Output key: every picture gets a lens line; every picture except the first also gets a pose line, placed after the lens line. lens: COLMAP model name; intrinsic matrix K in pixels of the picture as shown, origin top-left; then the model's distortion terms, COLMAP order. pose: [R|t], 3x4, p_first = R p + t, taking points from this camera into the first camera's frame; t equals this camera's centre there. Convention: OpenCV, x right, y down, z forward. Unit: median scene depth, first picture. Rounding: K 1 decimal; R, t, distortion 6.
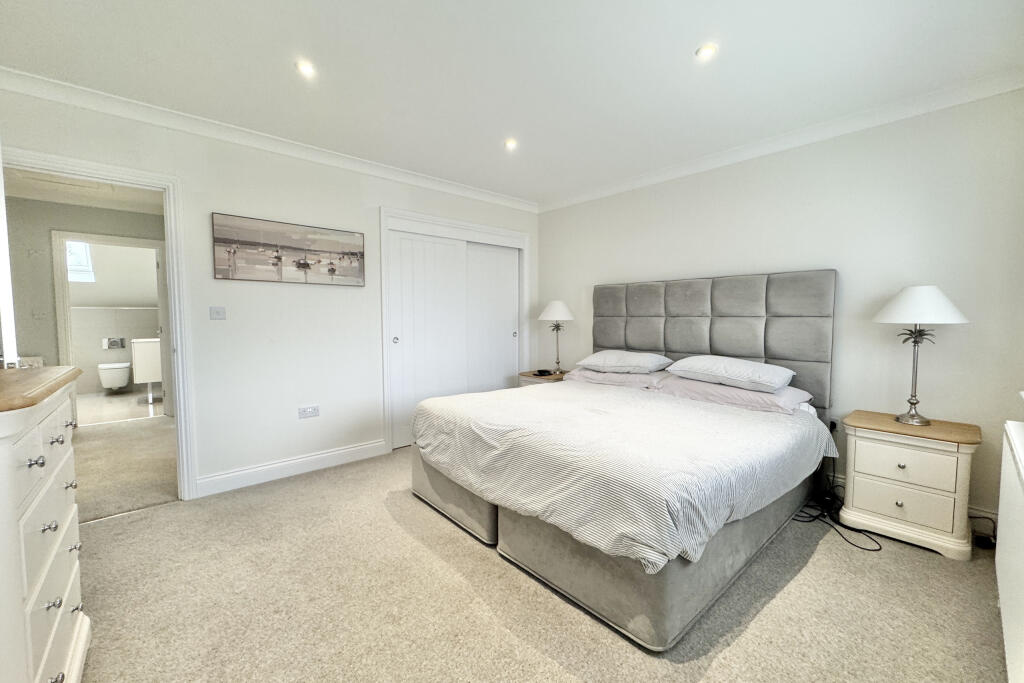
lens RADIAL K [[410.0, 0, 512.0], [0, 410.0, 341.5], [0, 0, 1]] dist [-0.002640, -0.000252]
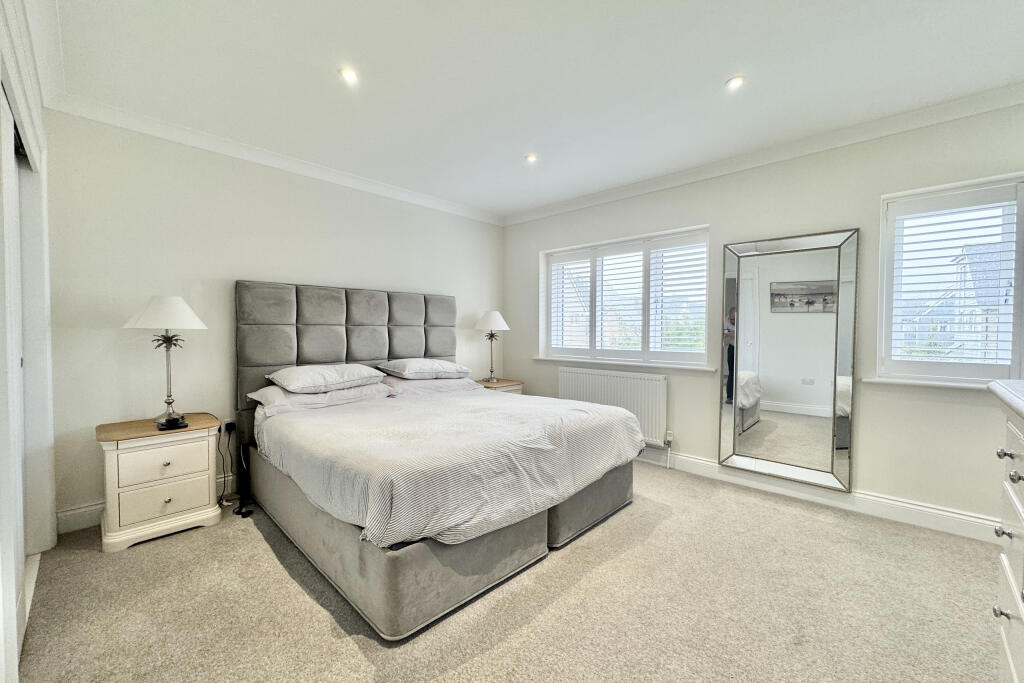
lens RADIAL K [[408.0, 0, 510.0], [0, 408.0, 338.9], [0, 0, 1]] dist [-0.001027, -0.000119]
pose [[-0.081221, -0.030667, 0.996224, -0.570029], [0.050718, 0.998104, 0.034860, -0.039267], [-0.995405, 0.053358, -0.079512, 0.634582]]
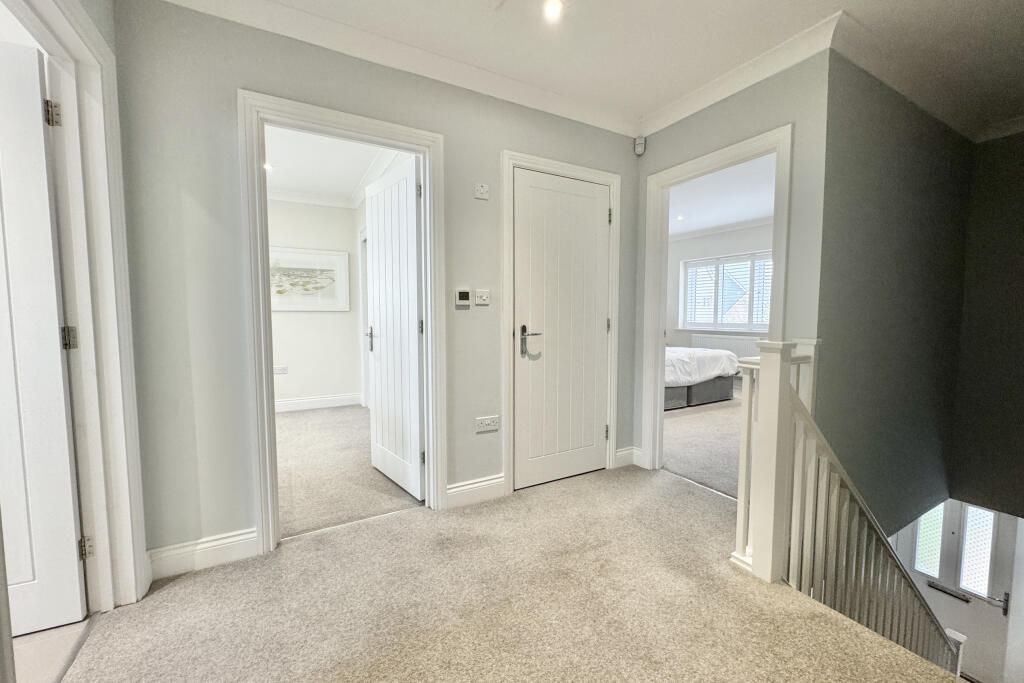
lens RADIAL K [[408.0, 0, 510.0], [0, 408.0, 338.9], [0, 0, 1]] dist [-0.001027, -0.000119]
pose [[0.211411, -0.069055, 0.974955, -1.426509], [0.055791, 0.996727, 0.058499, -0.045302], [-0.975804, 0.042026, 0.214572, 0.821890]]
